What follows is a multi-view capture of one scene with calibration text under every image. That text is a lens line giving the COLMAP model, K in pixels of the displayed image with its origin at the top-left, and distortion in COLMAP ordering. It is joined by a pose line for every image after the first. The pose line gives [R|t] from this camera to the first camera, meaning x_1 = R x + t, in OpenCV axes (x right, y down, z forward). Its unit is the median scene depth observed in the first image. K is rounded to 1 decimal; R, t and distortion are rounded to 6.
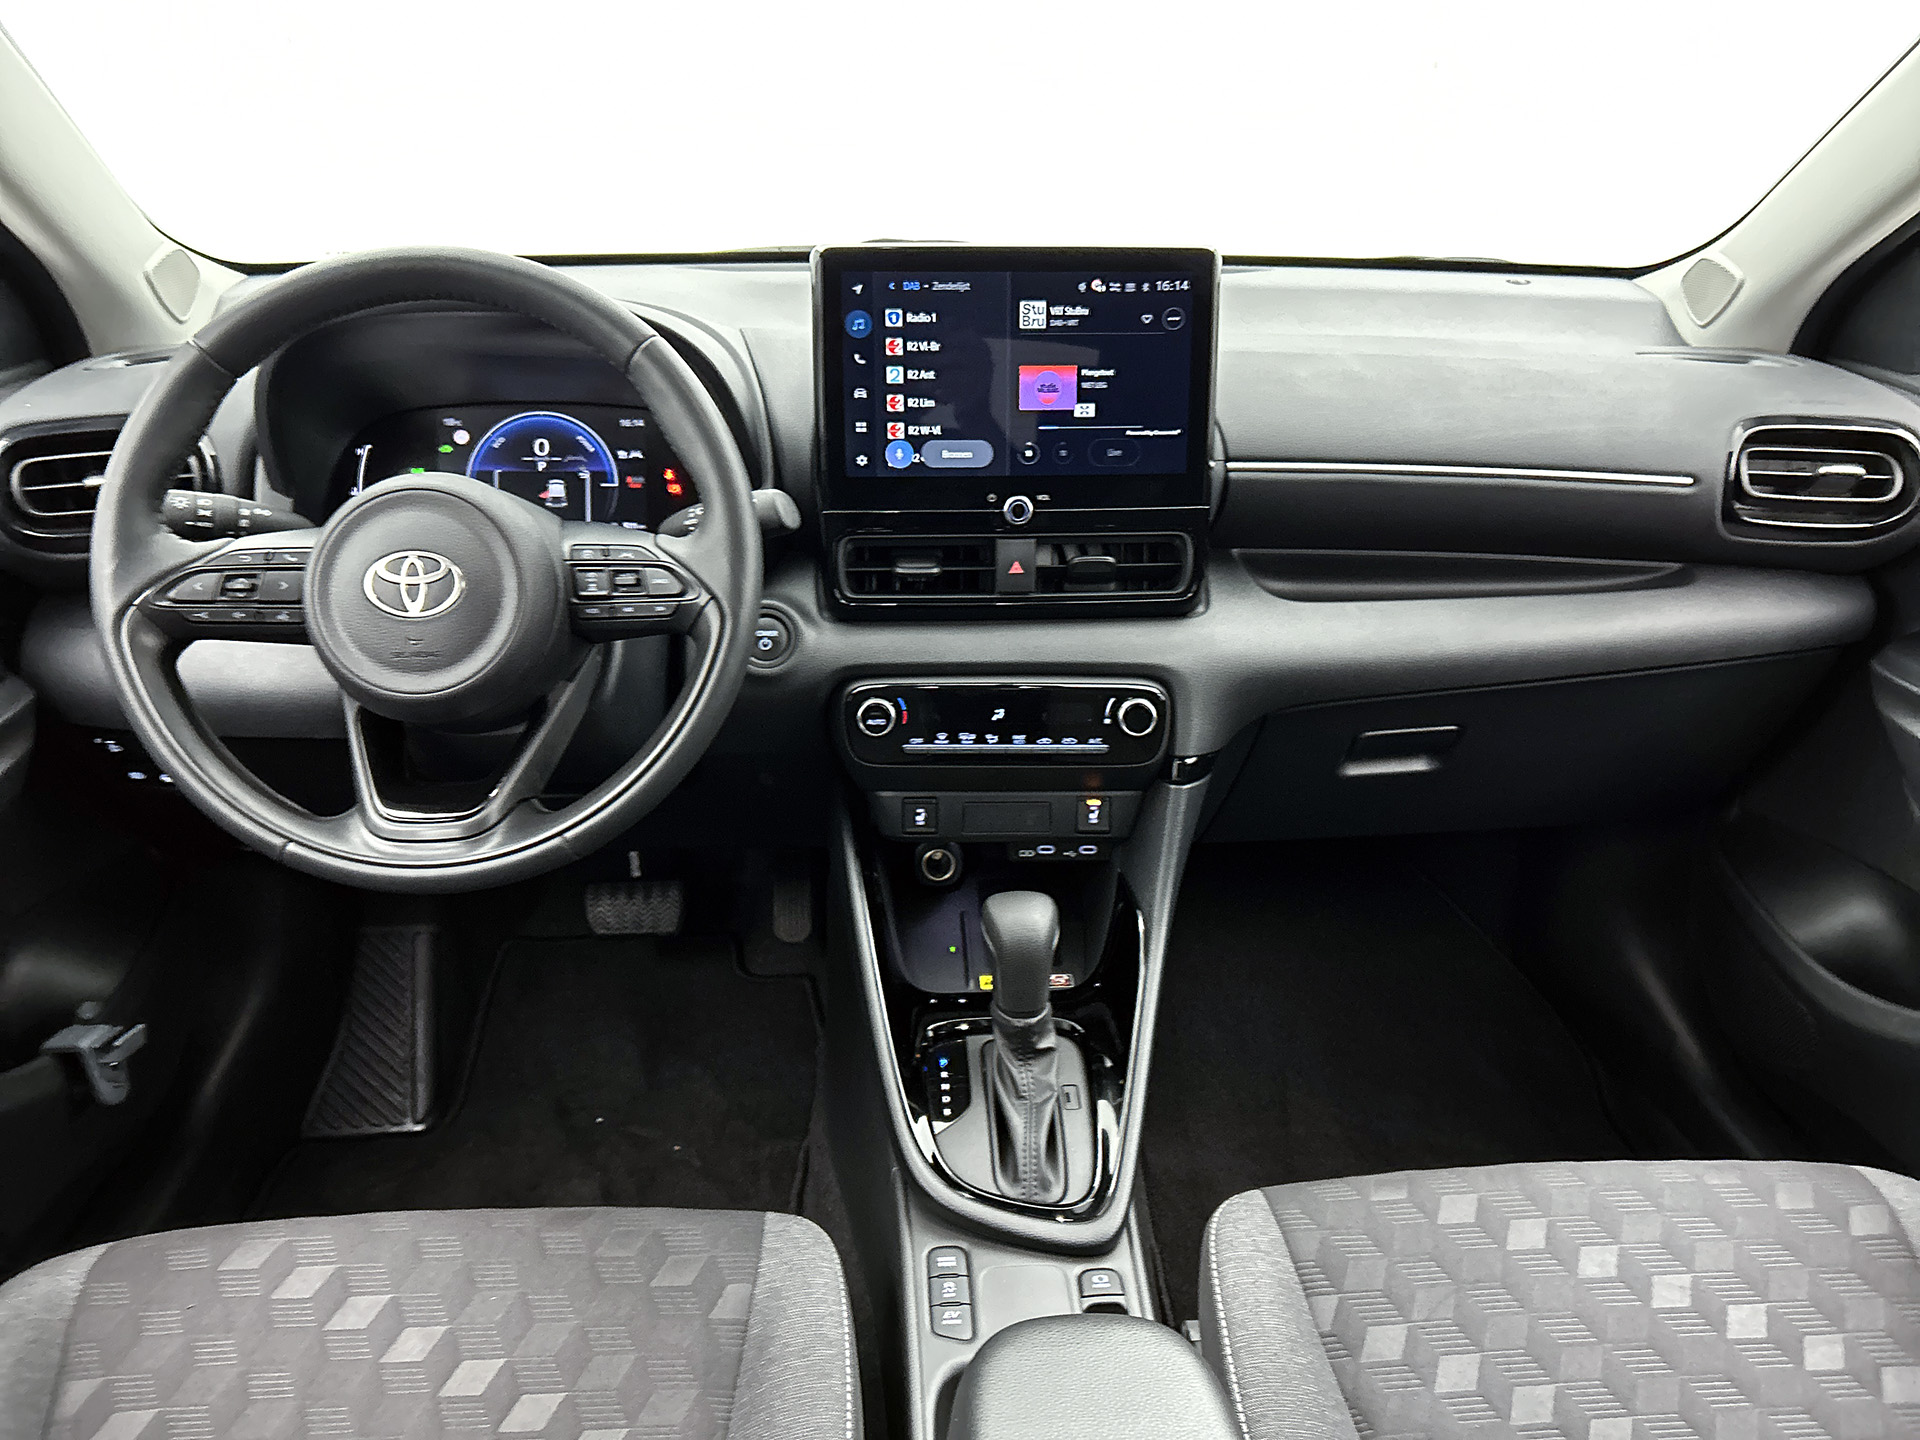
lens RADIAL K [[1440.7, 0, 960.0], [0, 1440.7, 720.0], [0, 0, 1]] dist [0.051689, -0.066042]
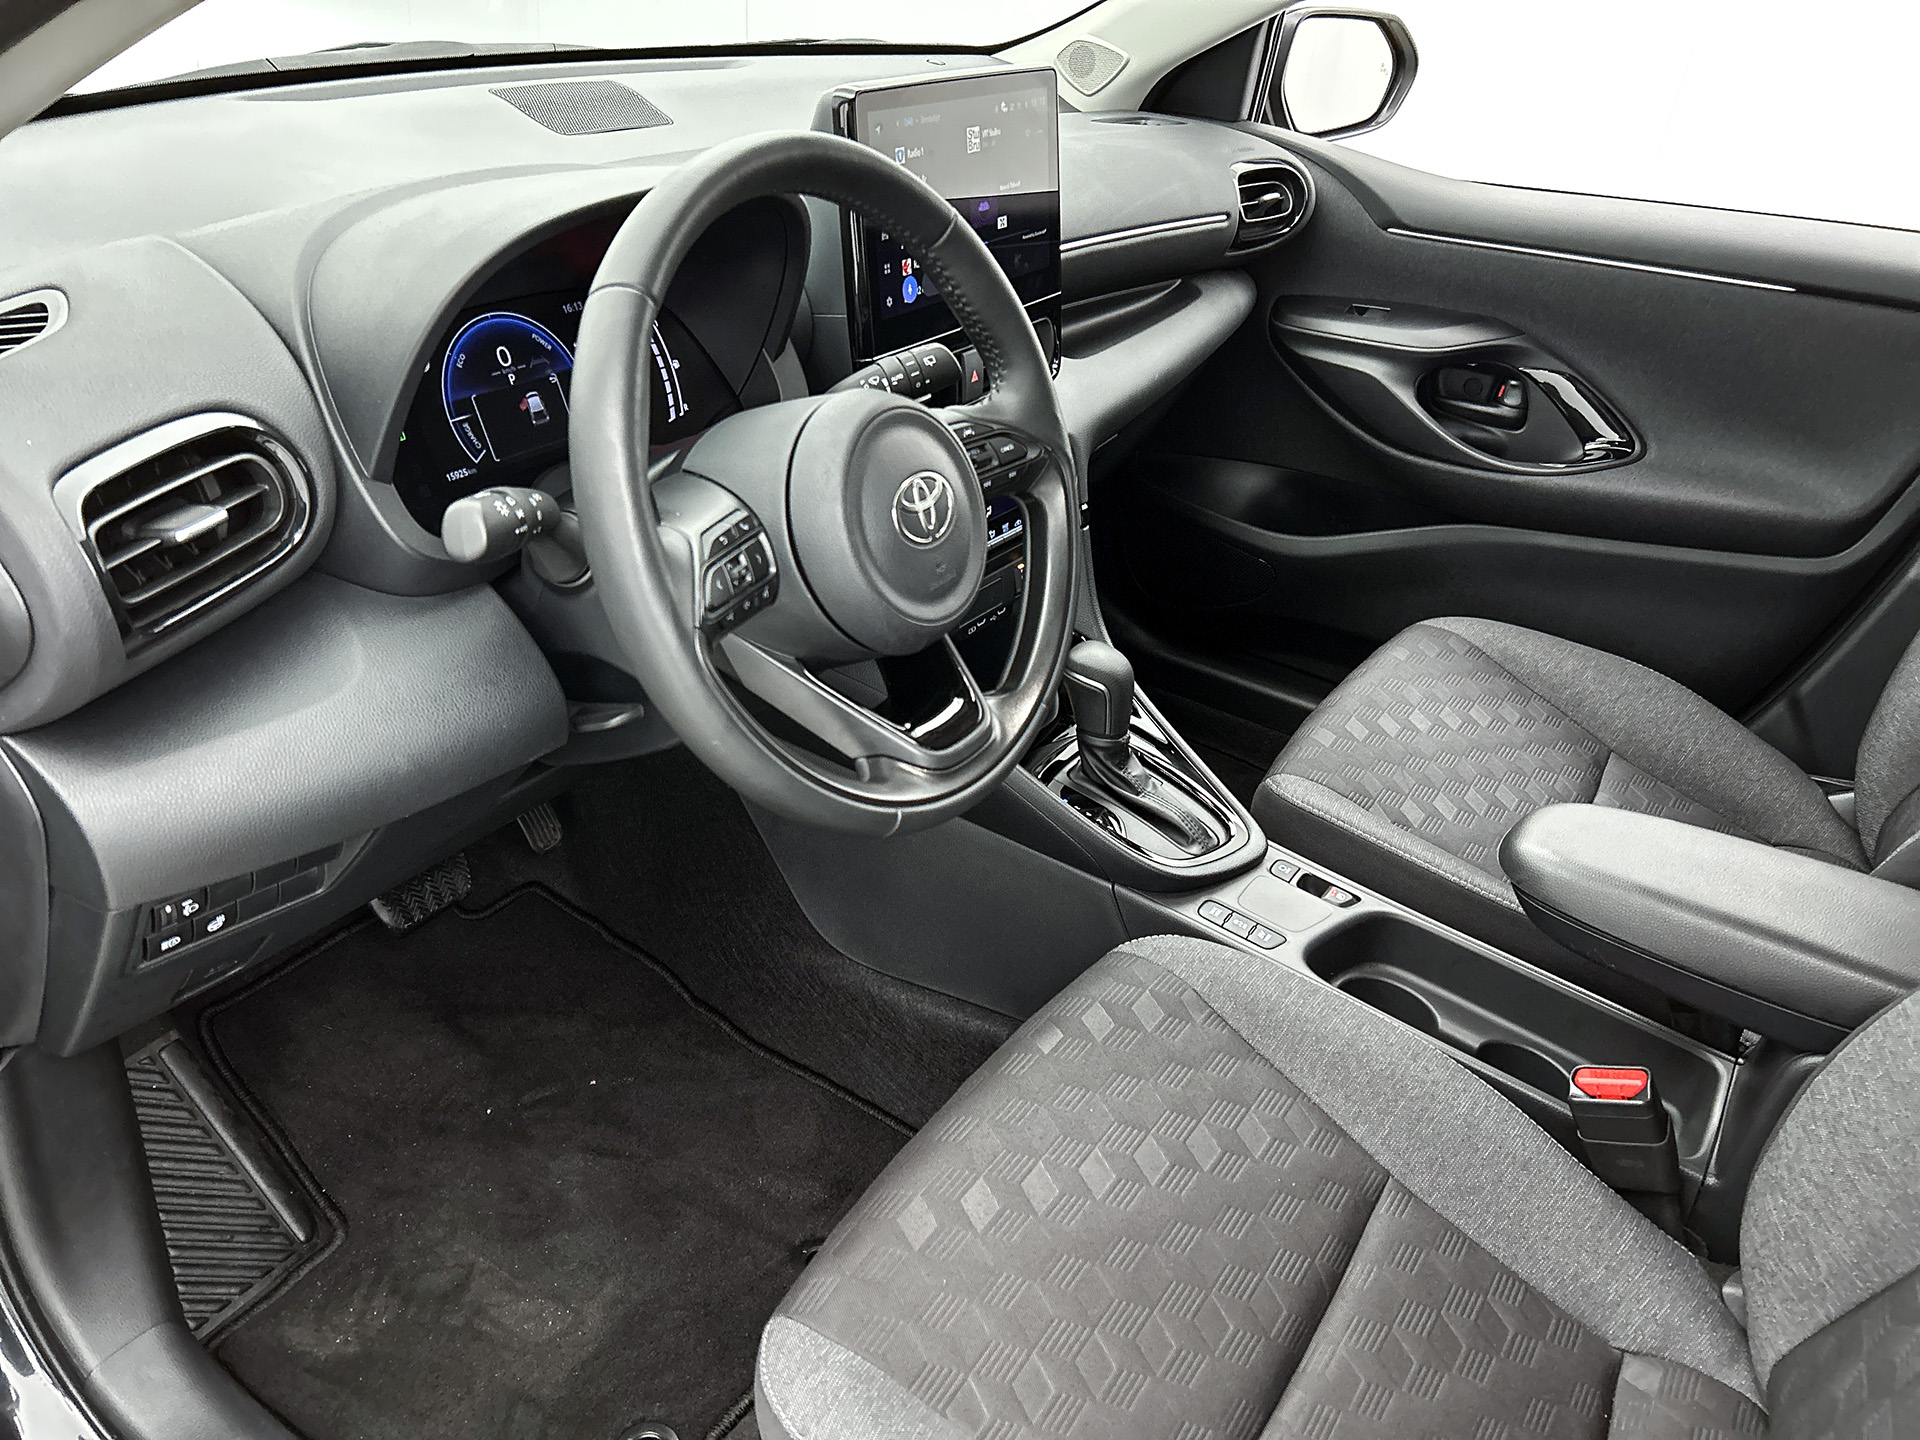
lens RADIAL K [[1440.7, 0, 960.0], [0, 1440.7, 720.0], [0, 0, 1]] dist [0.051689, -0.066042]
pose [[0.609677, -0.374460, 0.698623, -0.869624], [0.248586, 0.927238, 0.280060, -0.180081], [-0.752661, 0.002922, 0.658402, 0.285979]]
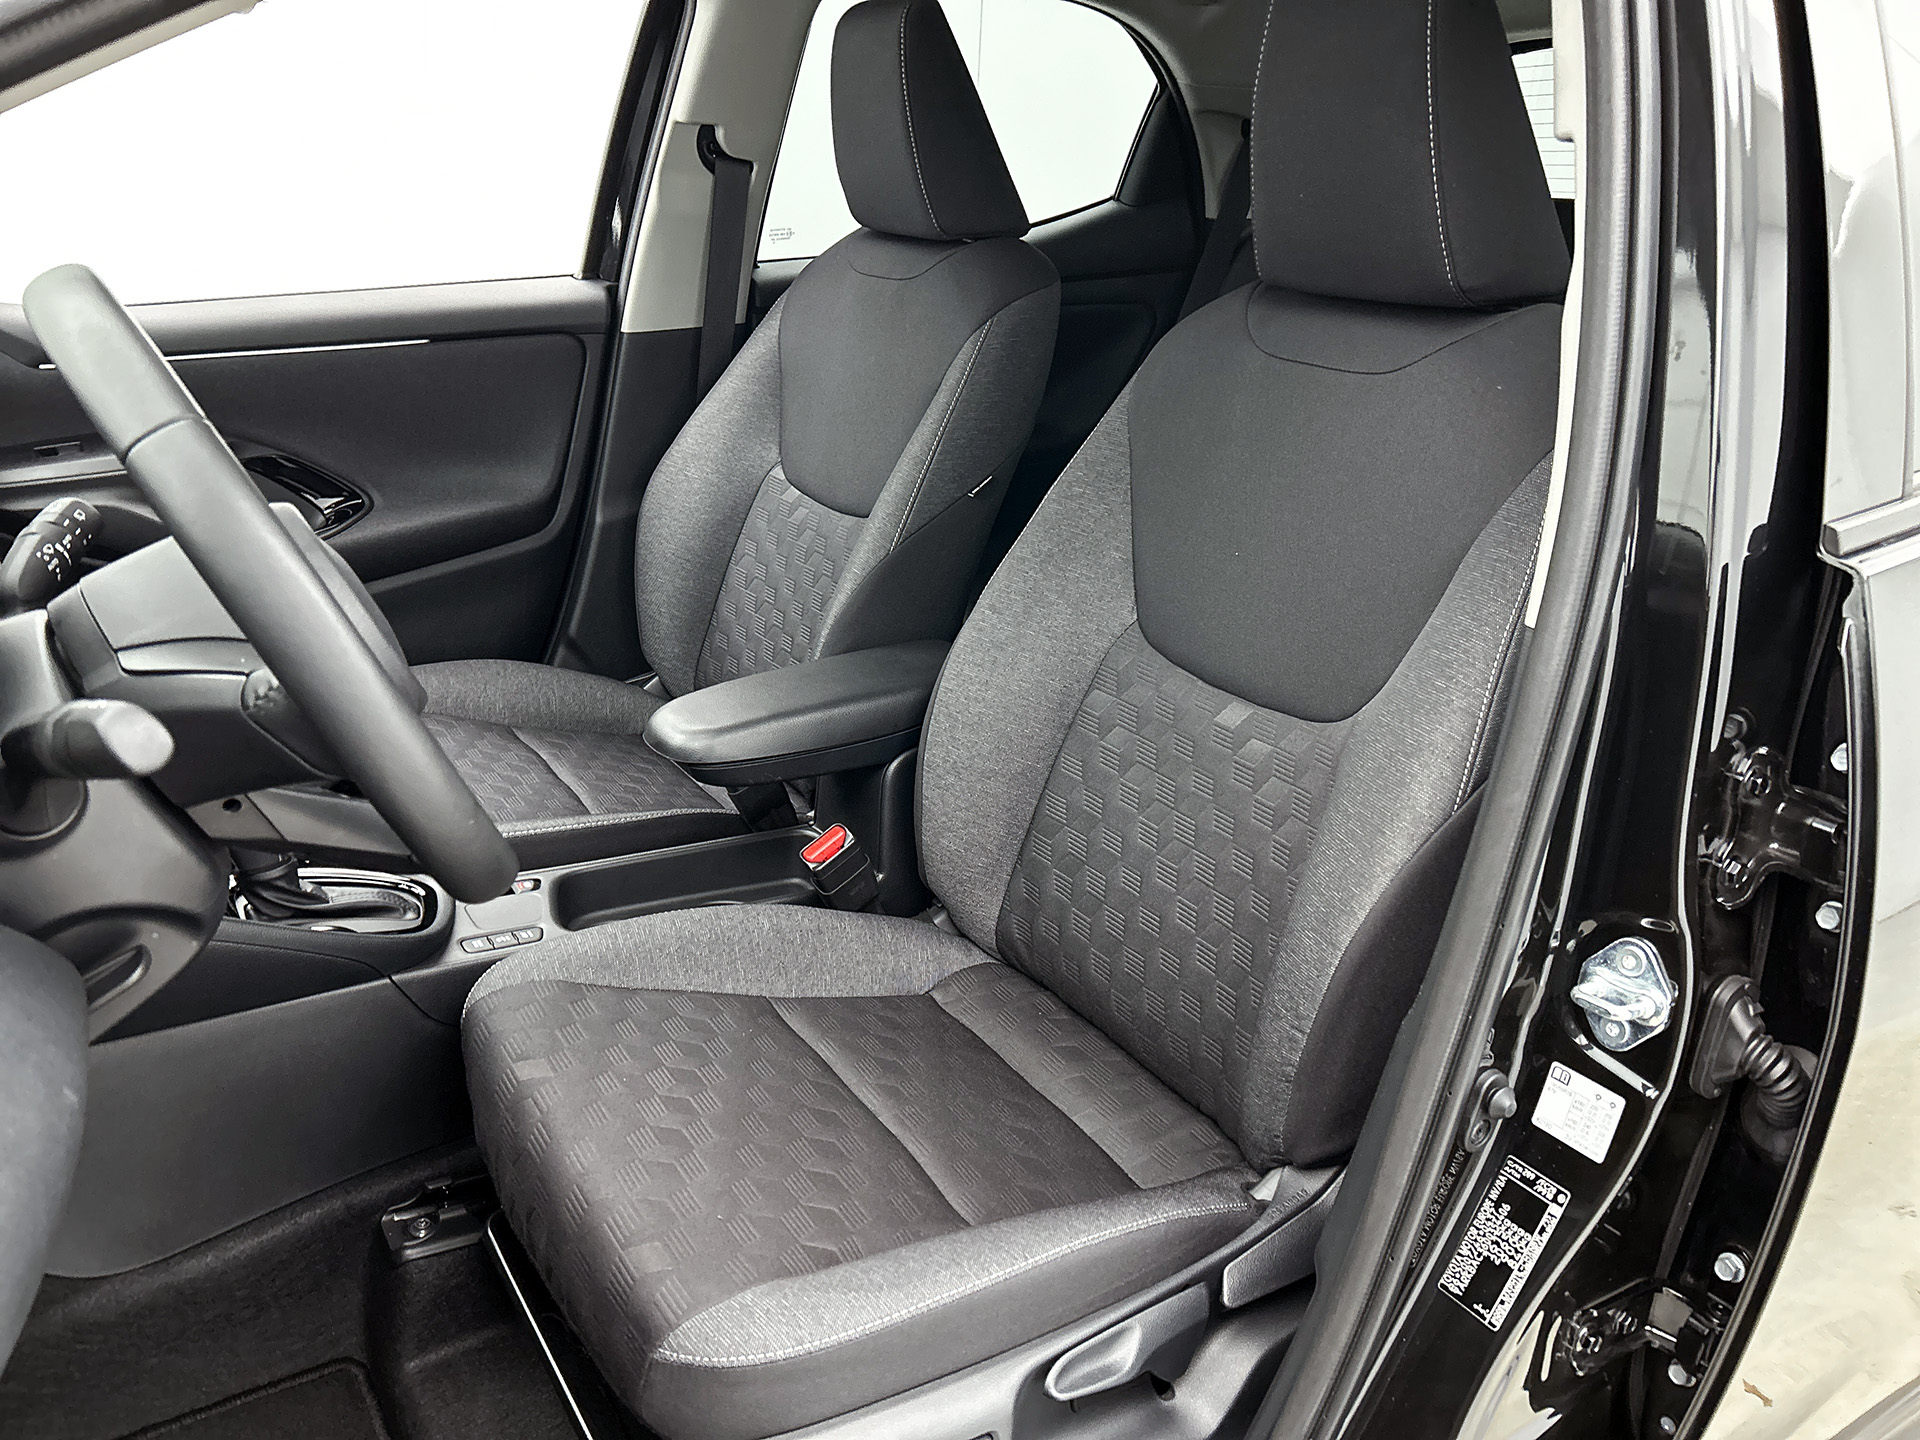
lens RADIAL K [[1440.7, 0, 960.0], [0, 1440.7, 720.0], [0, 0, 1]] dist [0.051689, -0.066042]
pose [[-0.482786, -0.348354, 0.803472, -1.112626], [0.304182, 0.793650, 0.526871, -0.336073], [-0.821213, 0.498768, -0.277200, 0.794971]]
